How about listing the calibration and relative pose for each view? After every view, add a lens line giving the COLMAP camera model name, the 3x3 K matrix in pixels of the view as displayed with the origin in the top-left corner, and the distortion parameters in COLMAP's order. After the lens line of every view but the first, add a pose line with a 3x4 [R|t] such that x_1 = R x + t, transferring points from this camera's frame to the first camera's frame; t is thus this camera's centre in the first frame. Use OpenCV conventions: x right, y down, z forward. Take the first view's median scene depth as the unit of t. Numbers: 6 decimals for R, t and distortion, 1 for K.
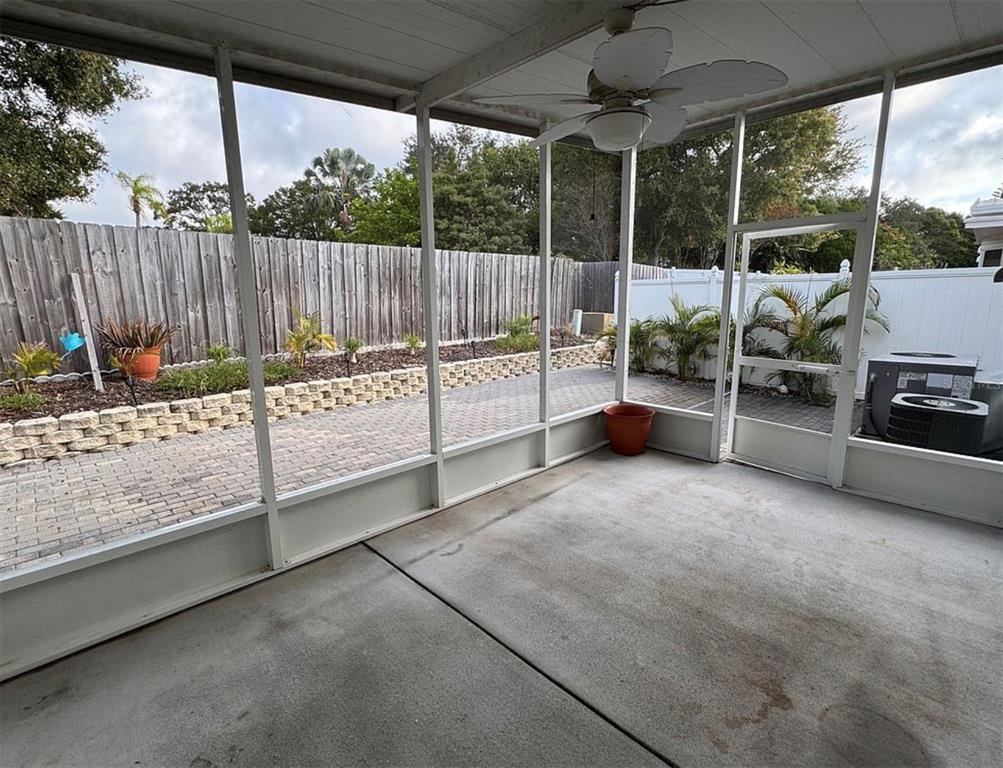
lens RADIAL K [[485.7, 0, 506.9], [0, 485.7, 384.7], [0, 0, 1]] dist [-0.004129, -0.000320]
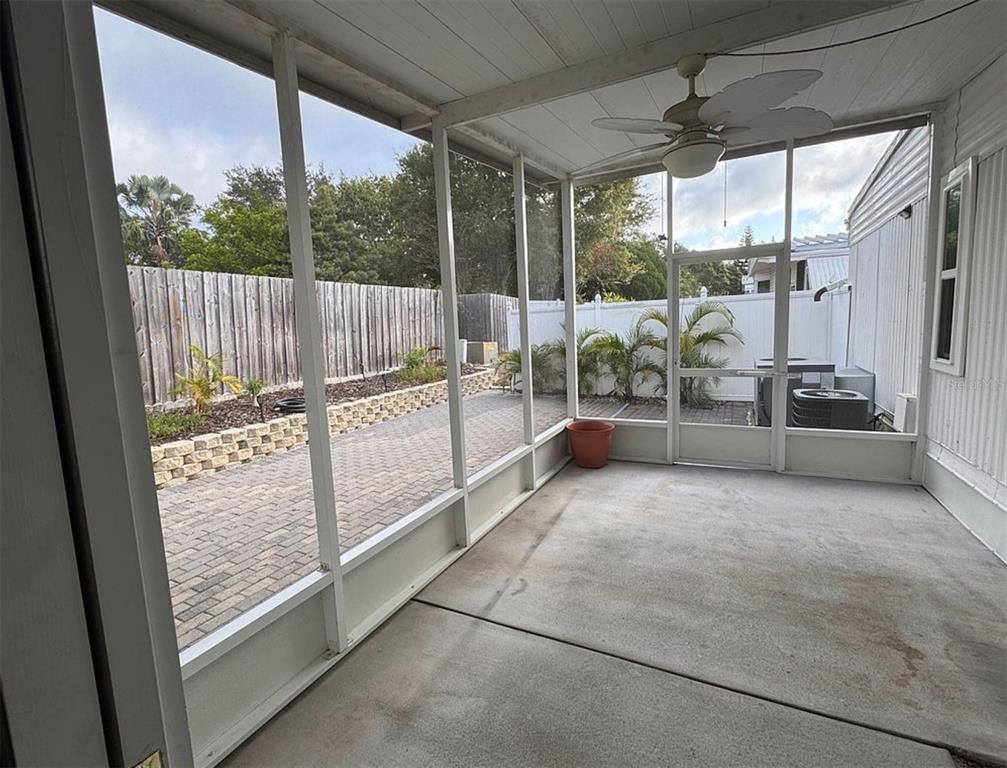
lens RADIAL K [[476.1, 0, 494.9], [0, 476.1, 378.1], [0, 0, 1]] dist [-0.001279, -0.001094]
pose [[0.950060, -0.067077, 0.304773, -0.164886], [0.091168, 0.993679, -0.065497, -0.000549], [-0.298453, 0.090012, 0.950170, 0.044345]]
